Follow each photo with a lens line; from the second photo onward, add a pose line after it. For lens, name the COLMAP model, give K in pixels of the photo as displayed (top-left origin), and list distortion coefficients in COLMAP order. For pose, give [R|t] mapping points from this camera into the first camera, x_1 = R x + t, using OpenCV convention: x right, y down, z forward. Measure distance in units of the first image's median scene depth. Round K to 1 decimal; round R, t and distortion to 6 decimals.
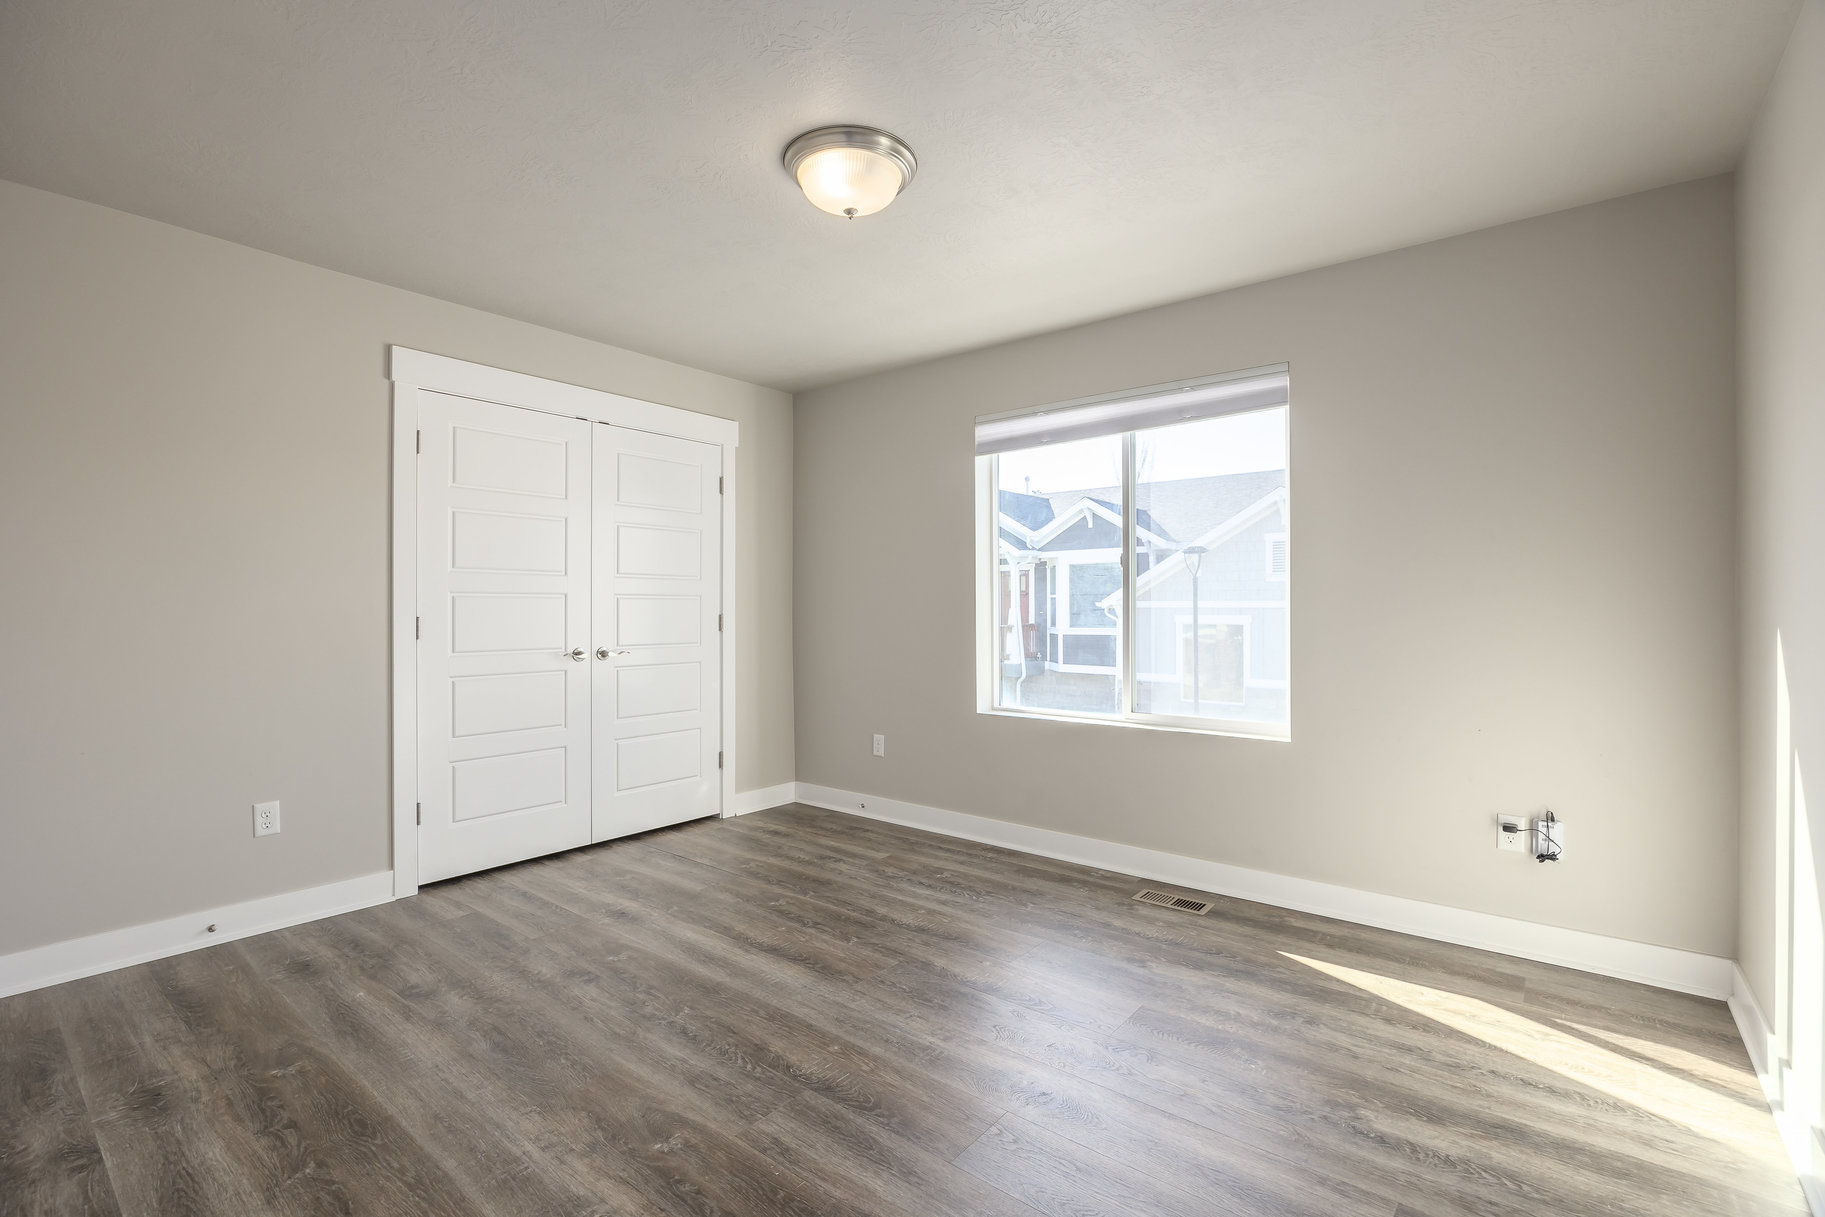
lens RADIAL K [[817.4, 0, 913.2], [0, 817.4, 594.4], [0, 0, 1]] dist [-0.017027, -0.000234]
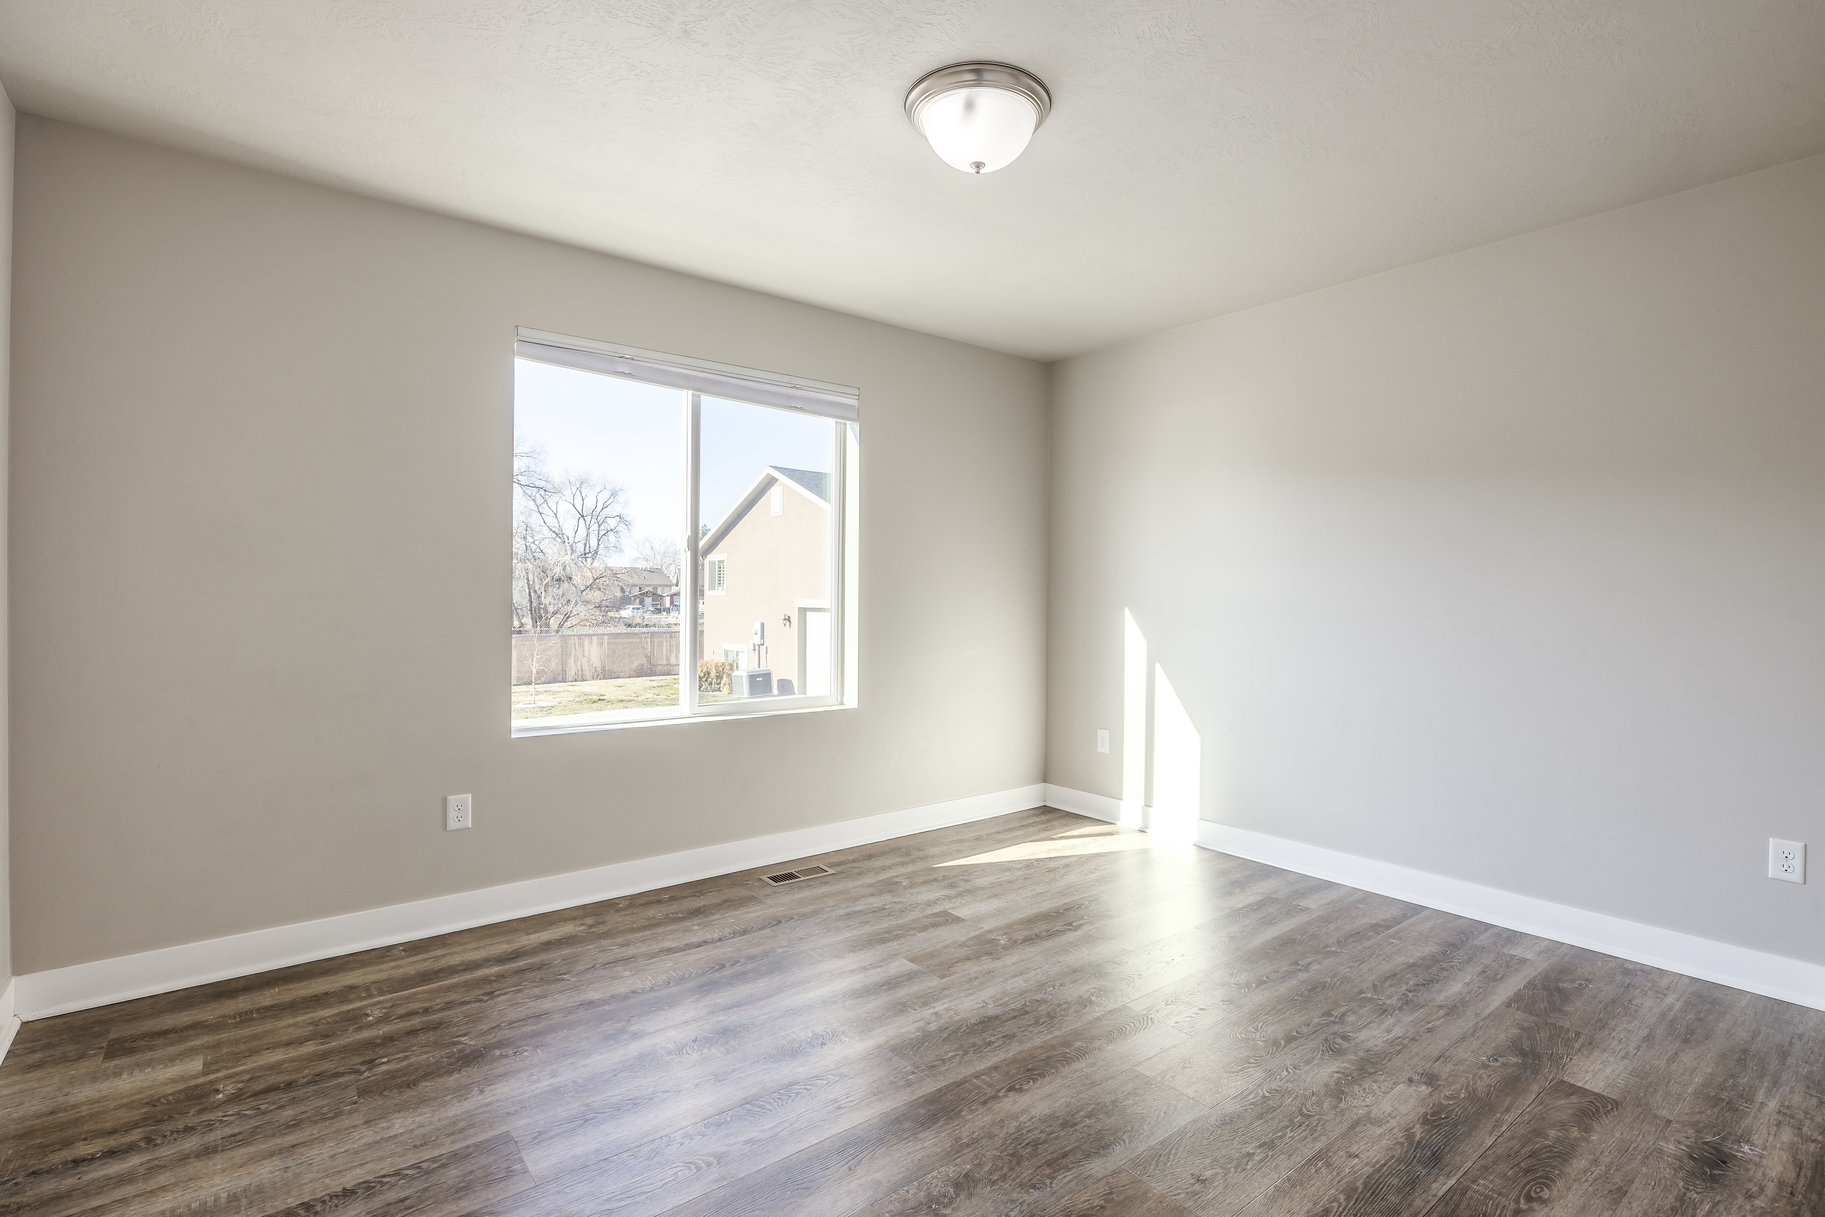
lens RADIAL K [[891.4, 0, 919.8], [0, 891.4, 602.9], [0, 0, 1]] dist [-0.001530, 0.001102]
pose [[0.186152, -0.007738, 0.982490, -0.767515], [-0.018695, 0.999760, 0.011416, 0.011526], [-0.982343, -0.020492, 0.185963, 0.640452]]
